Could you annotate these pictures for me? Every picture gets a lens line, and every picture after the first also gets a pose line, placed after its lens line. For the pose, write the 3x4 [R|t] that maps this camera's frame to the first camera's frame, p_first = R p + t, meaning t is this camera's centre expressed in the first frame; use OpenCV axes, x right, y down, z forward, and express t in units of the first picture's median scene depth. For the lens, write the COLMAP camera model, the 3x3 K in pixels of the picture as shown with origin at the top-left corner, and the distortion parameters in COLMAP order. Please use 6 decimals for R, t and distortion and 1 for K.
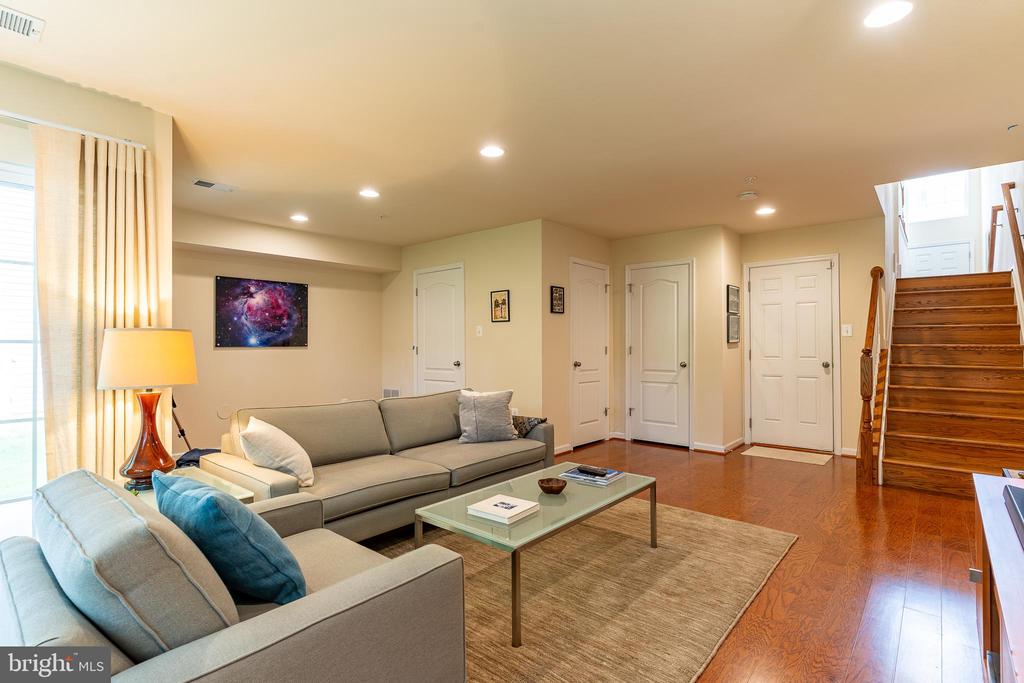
lens RADIAL K [[492.9, 0, 519.7], [0, 492.9, 342.1], [0, 0, 1]] dist [0.005079, -0.000237]
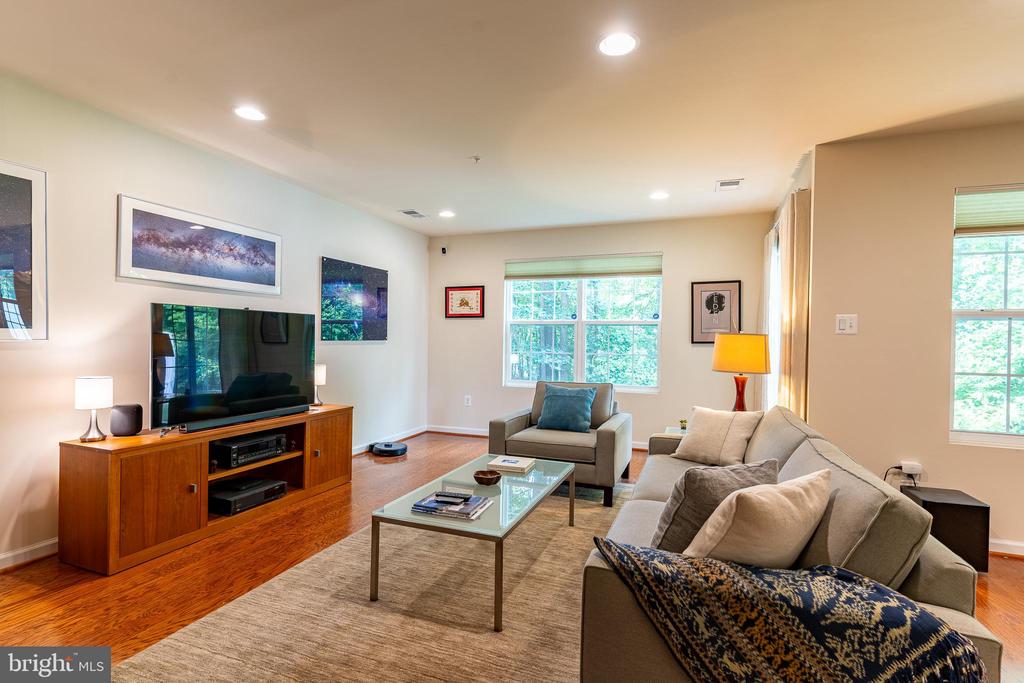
lens RADIAL K [[492.9, 0, 512.2], [0, 492.9, 340.8], [0, 0, 1]] dist [0.005079, -0.000237]
pose [[-0.944129, -0.010106, -0.329422, 0.164014], [-0.012269, 0.999915, 0.004487, 0.000050], [0.329348, 0.008278, -0.944172, 0.921797]]
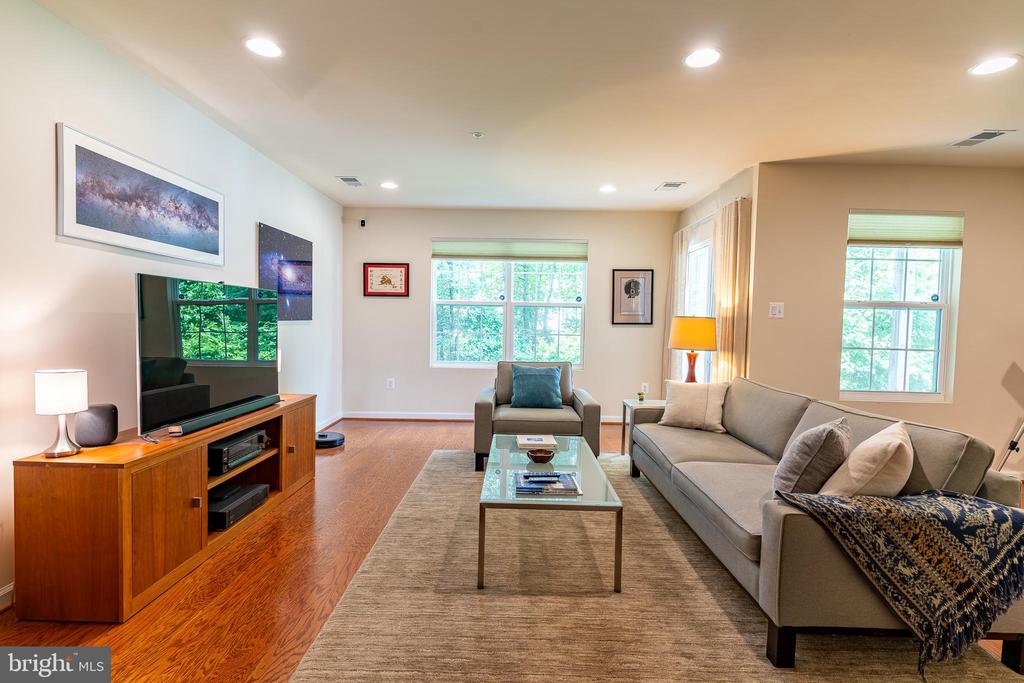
lens RADIAL K [[492.9, 0, 511.8], [0, 492.9, 340.0], [0, 0, 1]] dist [0.005079, -0.000237]
pose [[-0.770522, 0.011879, -0.637302, 0.360540], [-0.018061, 0.999018, 0.040458, -0.000243], [0.637157, 0.042684, -0.769551, 0.821213]]
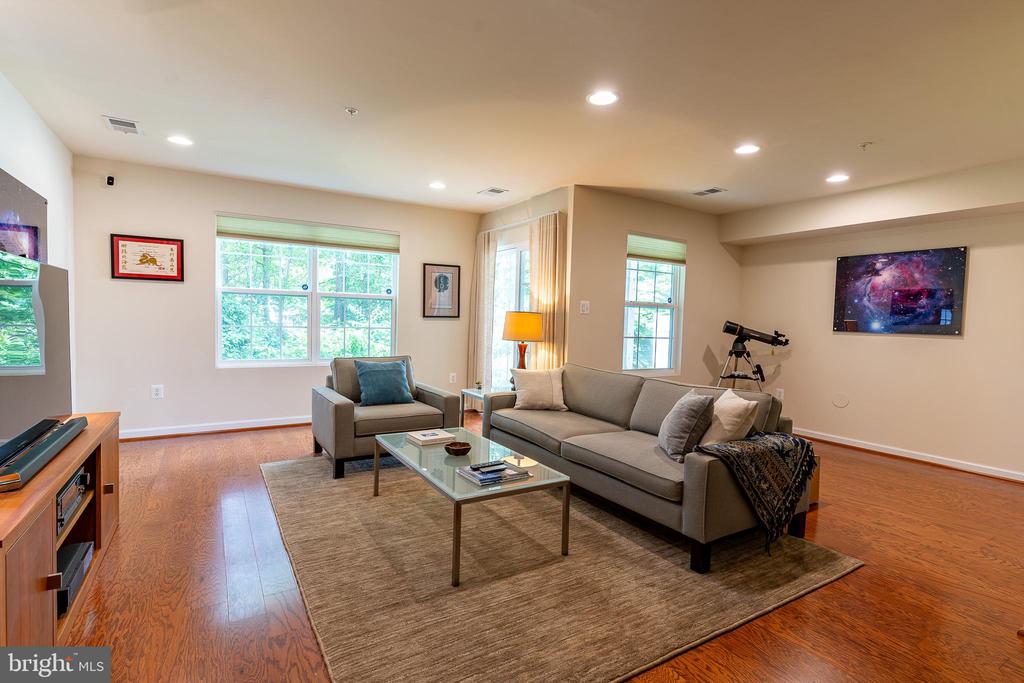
lens RADIAL K [[492.9, 0, 509.3], [0, 492.9, 340.0], [0, 0, 1]] dist [0.005079, -0.000237]
pose [[-0.321668, 0.035437, -0.946189, 0.479279], [-0.027060, 0.998547, 0.046597, -0.000679], [0.946466, 0.040593, -0.320242, 0.672689]]
